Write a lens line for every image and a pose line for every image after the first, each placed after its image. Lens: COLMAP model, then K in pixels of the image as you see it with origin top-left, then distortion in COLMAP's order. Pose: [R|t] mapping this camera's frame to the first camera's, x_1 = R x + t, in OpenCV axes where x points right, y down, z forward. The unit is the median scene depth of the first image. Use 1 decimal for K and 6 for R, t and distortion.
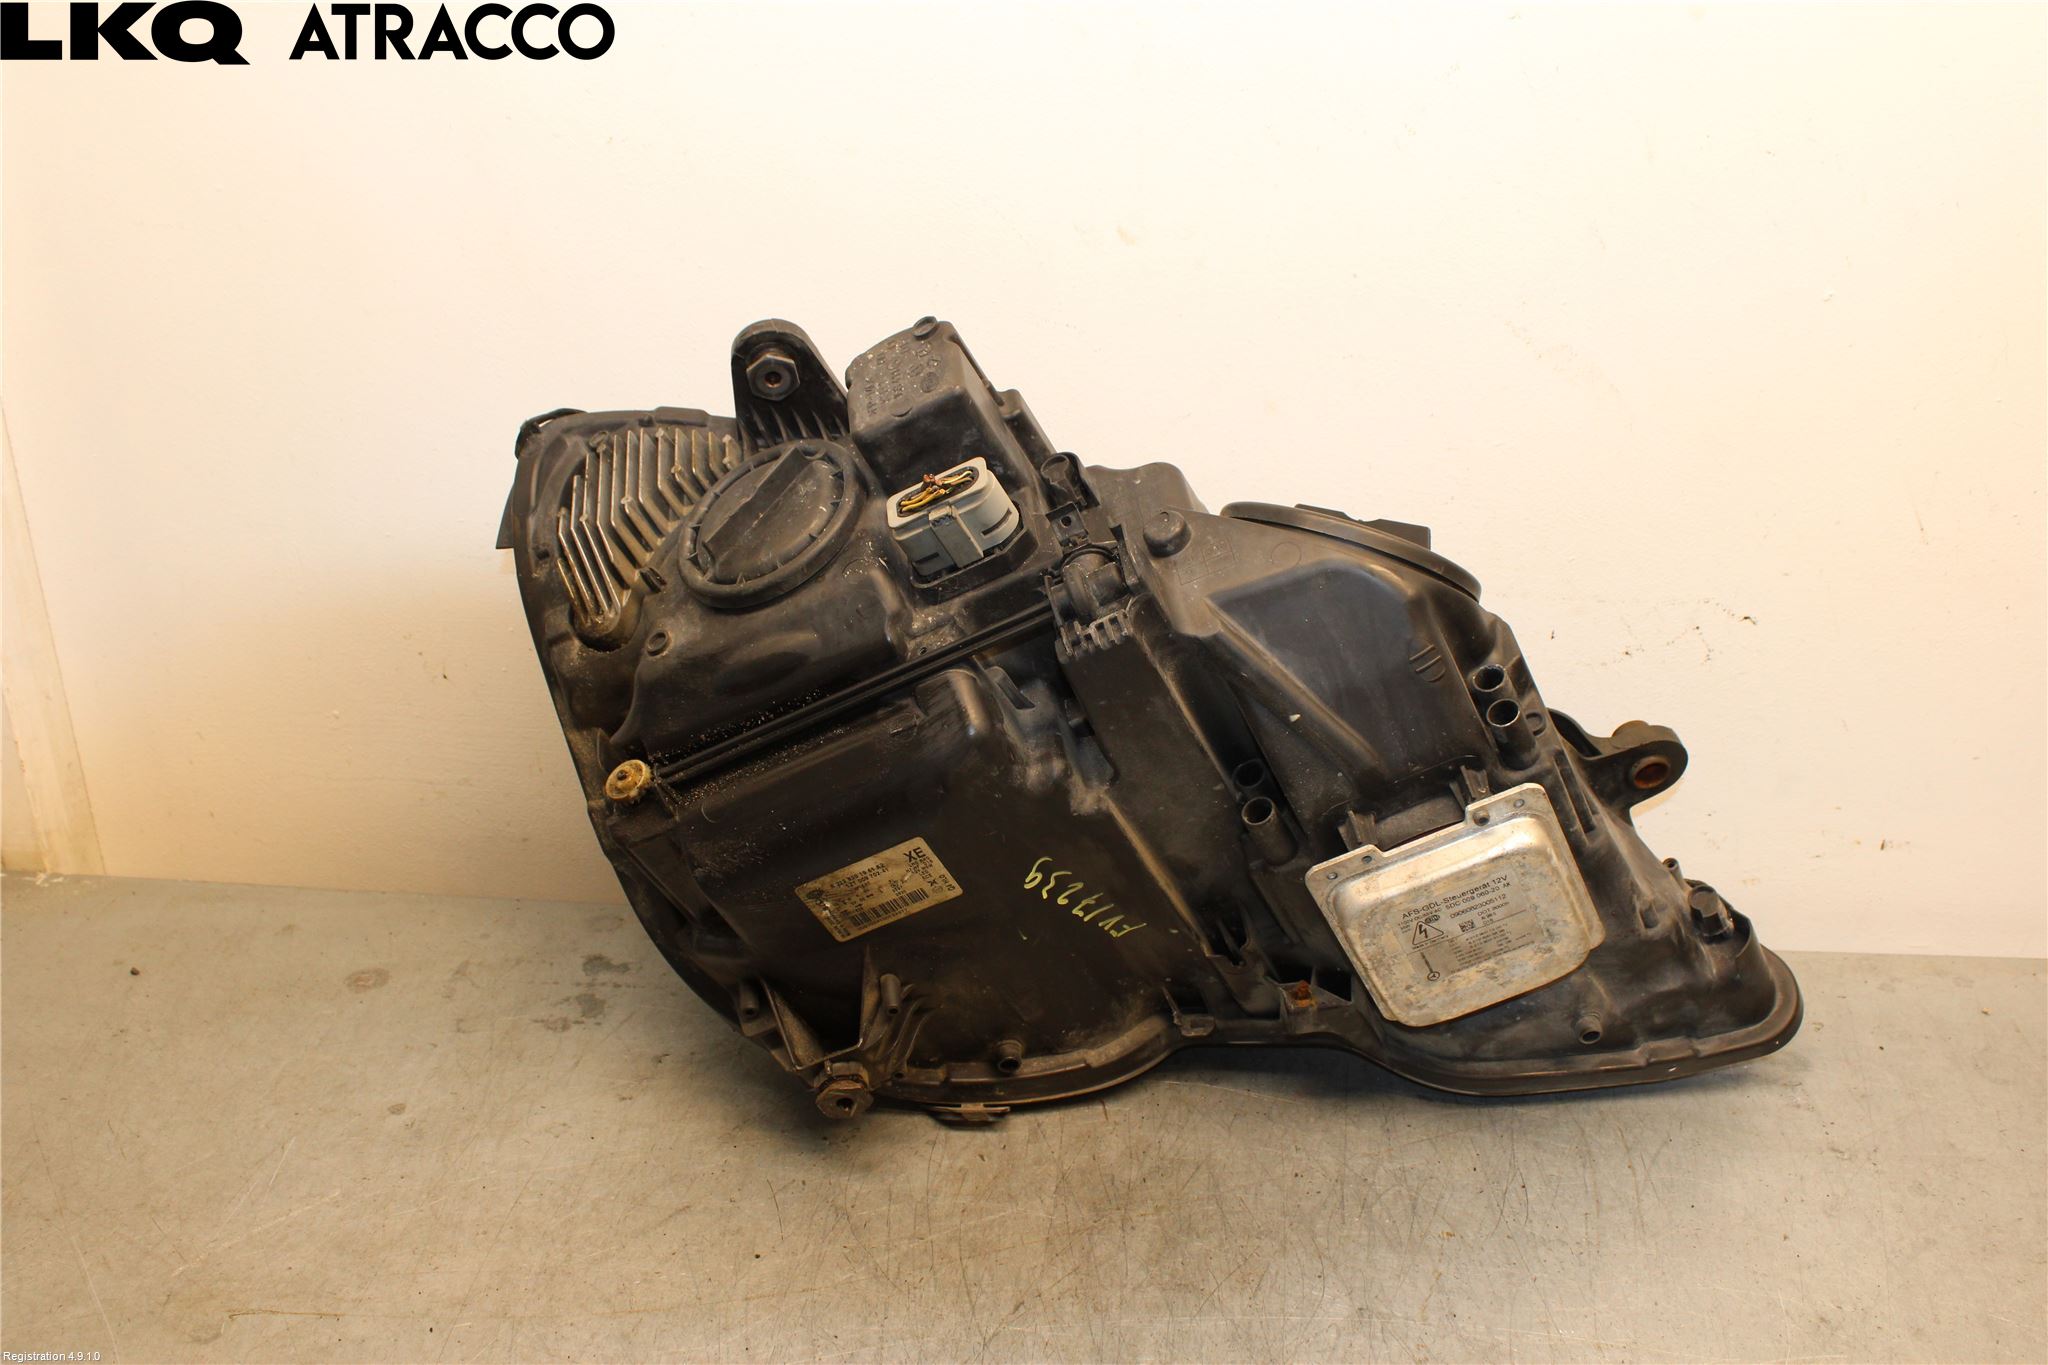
lens RADIAL K [[1928.0, 0, 1024.0], [0, 1928.0, 682.5], [0, 0, 1]] dist [-0.150161, 0.146786]
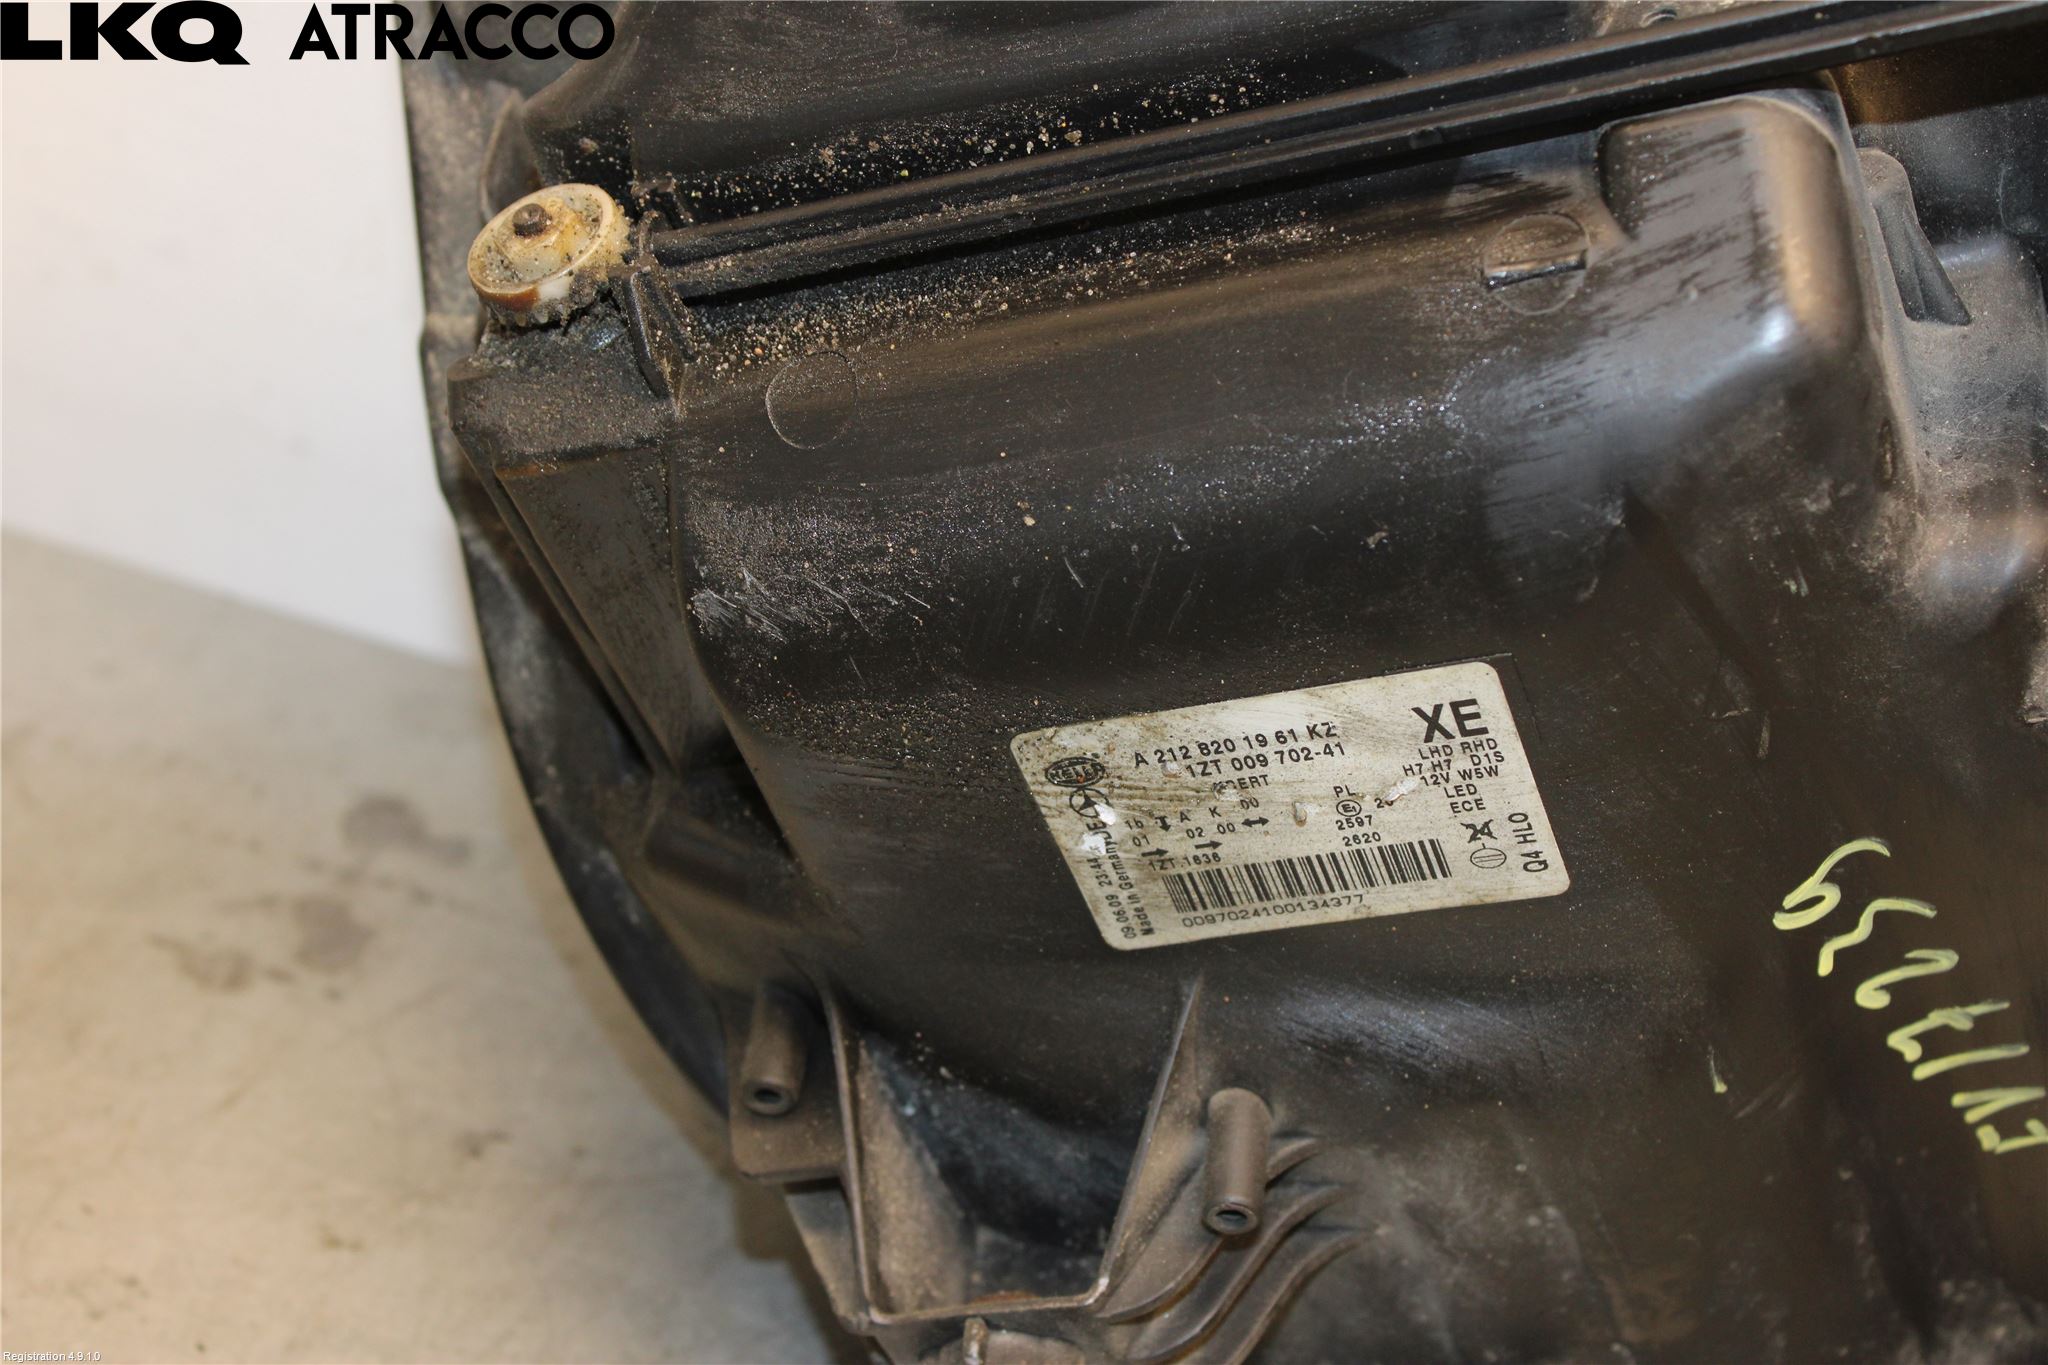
lens RADIAL K [[3461.9, 0, 1024.0], [0, 3461.9, 682.5], [0, 0, 1]] dist [-0.016622, 0.013753]
pose [[0.965907, 0.239292, -0.098811, -0.066864], [-0.232439, 0.969636, 0.076018, 0.058329], [0.114001, -0.050458, 0.992198, 0.473892]]
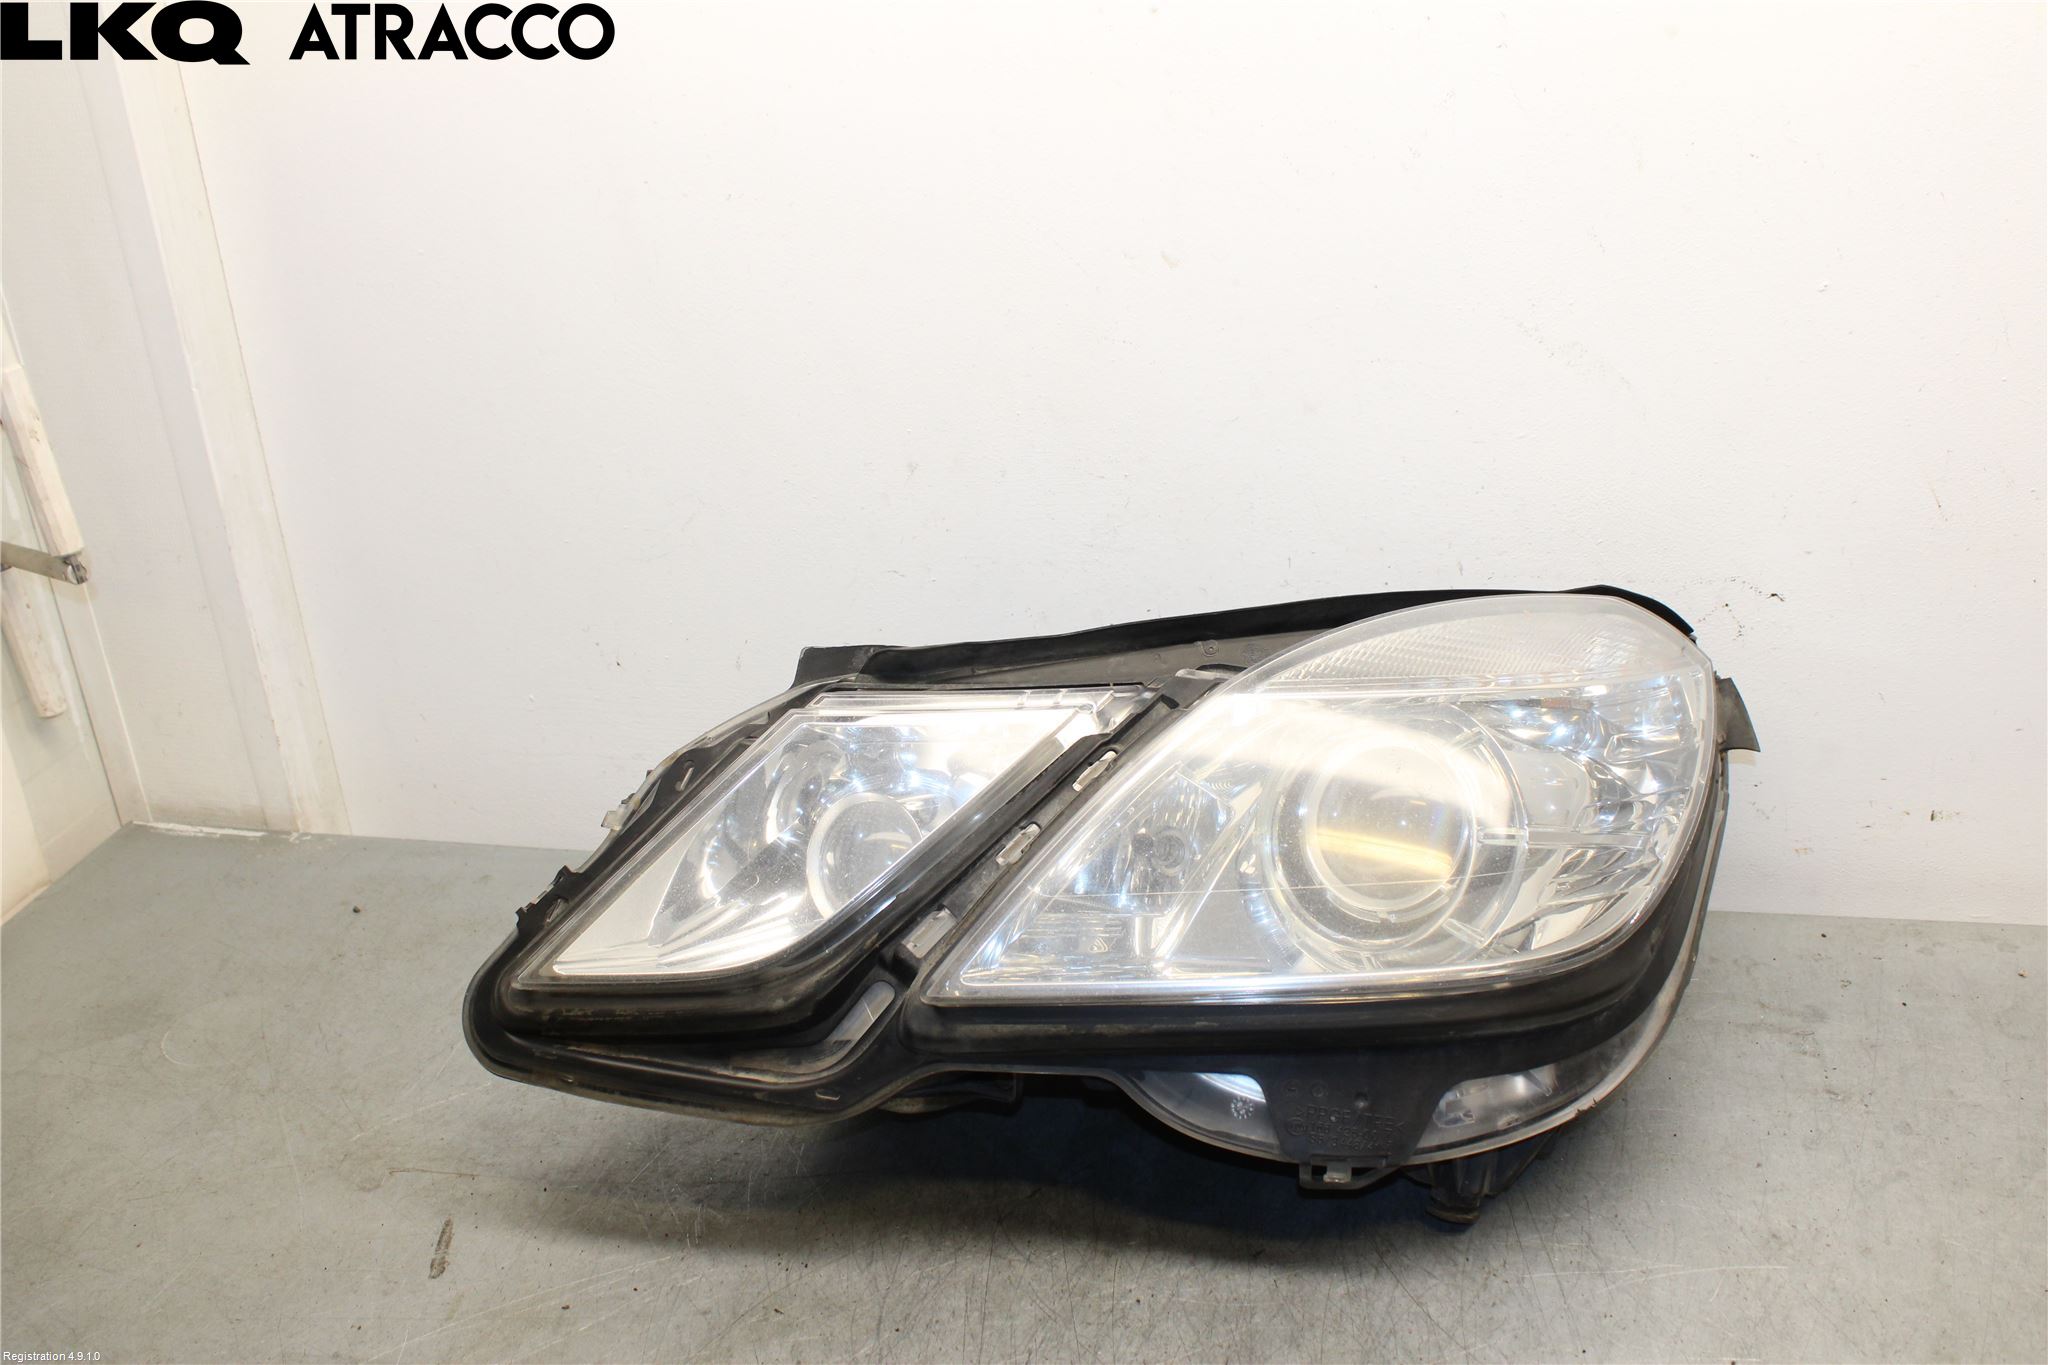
lens RADIAL K [[1928.0, 0, 1024.0], [0, 1928.0, 682.5], [0, 0, 1]] dist [-0.150161, 0.146786]
pose [[0.983940, -0.005651, -0.178408, 0.188263], [0.001235, 0.999690, -0.024851, 0.048174], [0.178493, 0.024231, 0.983643, -0.131848]]
